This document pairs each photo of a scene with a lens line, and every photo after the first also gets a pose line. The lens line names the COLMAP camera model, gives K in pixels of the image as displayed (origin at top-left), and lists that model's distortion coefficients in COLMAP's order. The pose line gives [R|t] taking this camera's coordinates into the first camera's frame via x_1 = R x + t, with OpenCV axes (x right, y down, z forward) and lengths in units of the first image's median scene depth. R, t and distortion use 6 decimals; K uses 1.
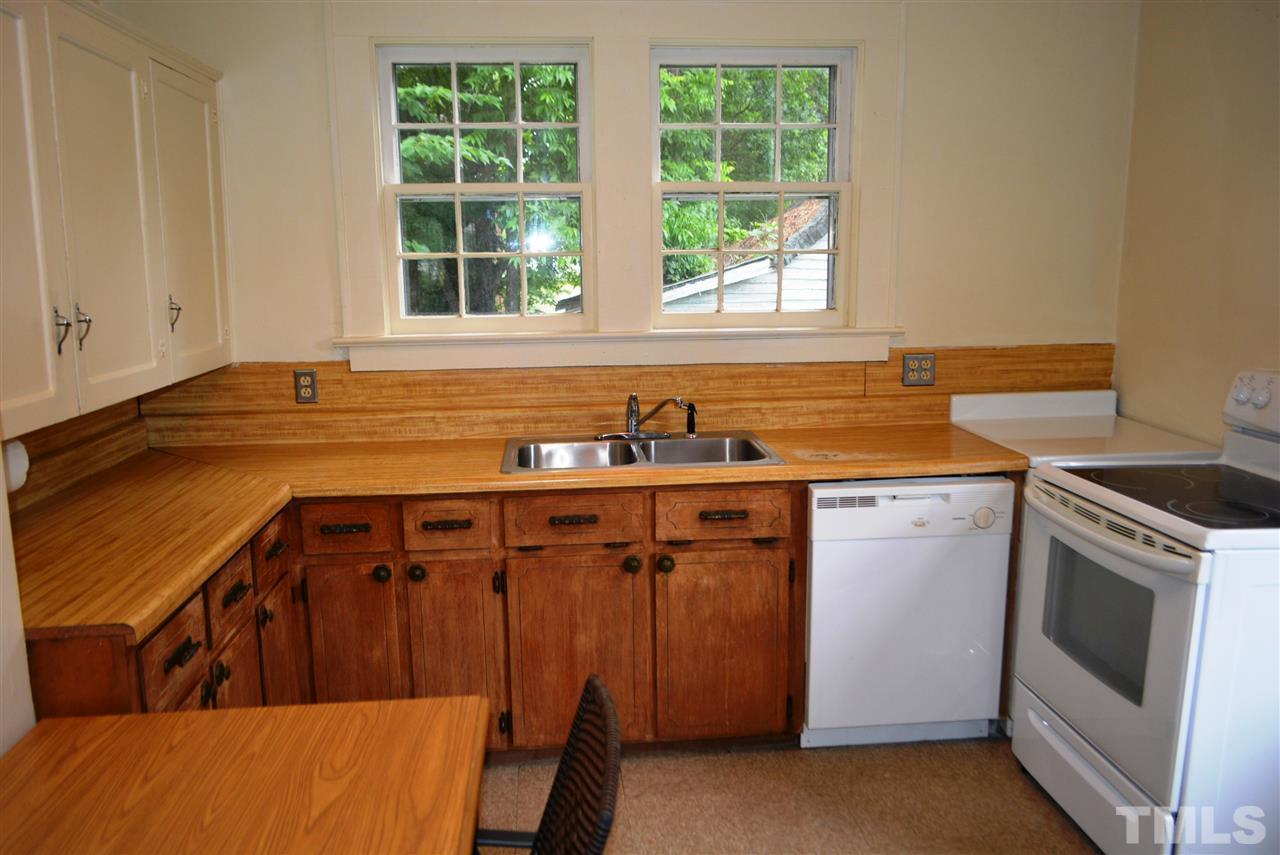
lens RADIAL K [[996.1, 0, 639.2], [0, 996.1, 432.9], [0, 0, 1]] dist [-0.009511, -0.006279]
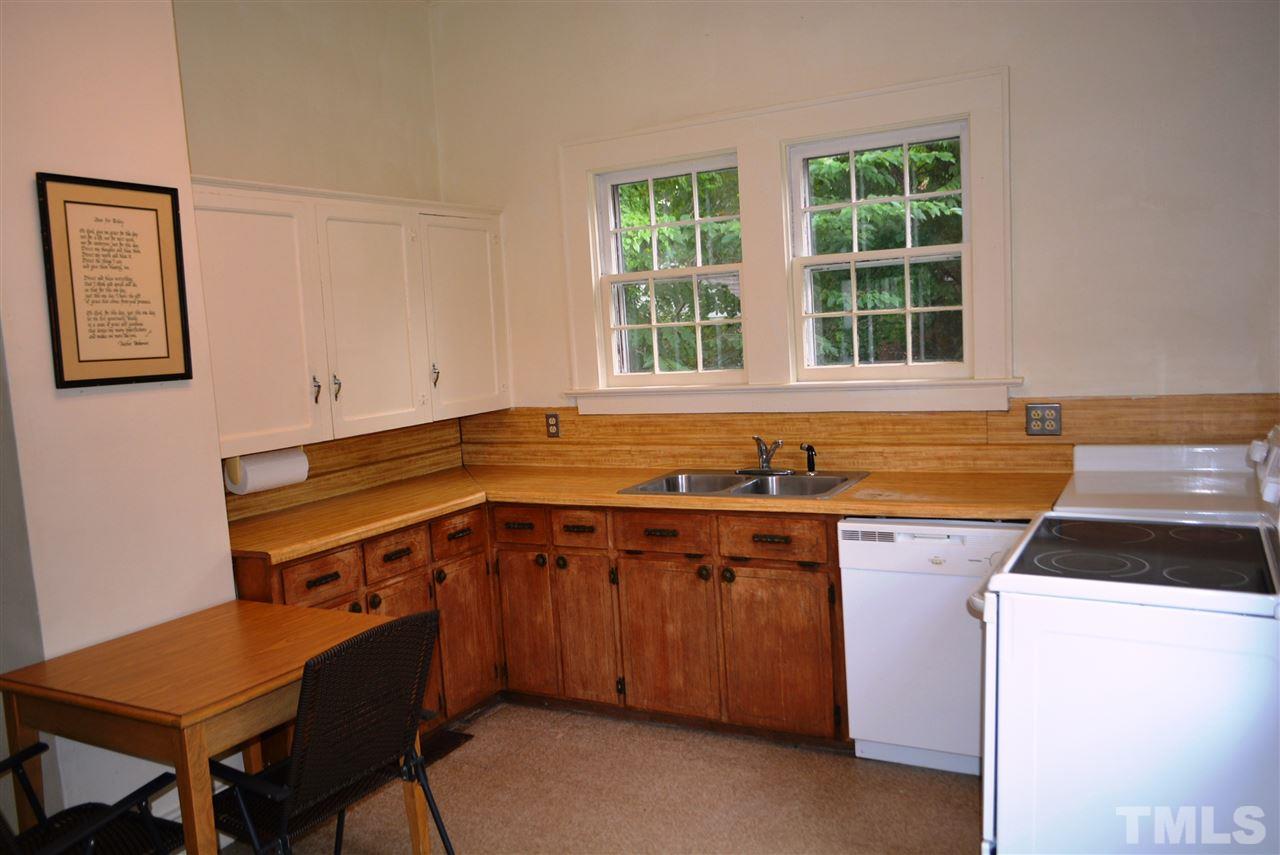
lens RADIAL K [[996.1, 0, 641.5], [0, 996.1, 423.7], [0, 0, 1]] dist [-0.009511, -0.006279]
pose [[0.828646, 0.017100, -0.559511, 0.598060], [-0.044725, 0.998360, -0.035727, -0.005549], [0.557983, 0.054630, 0.828052, -0.079859]]
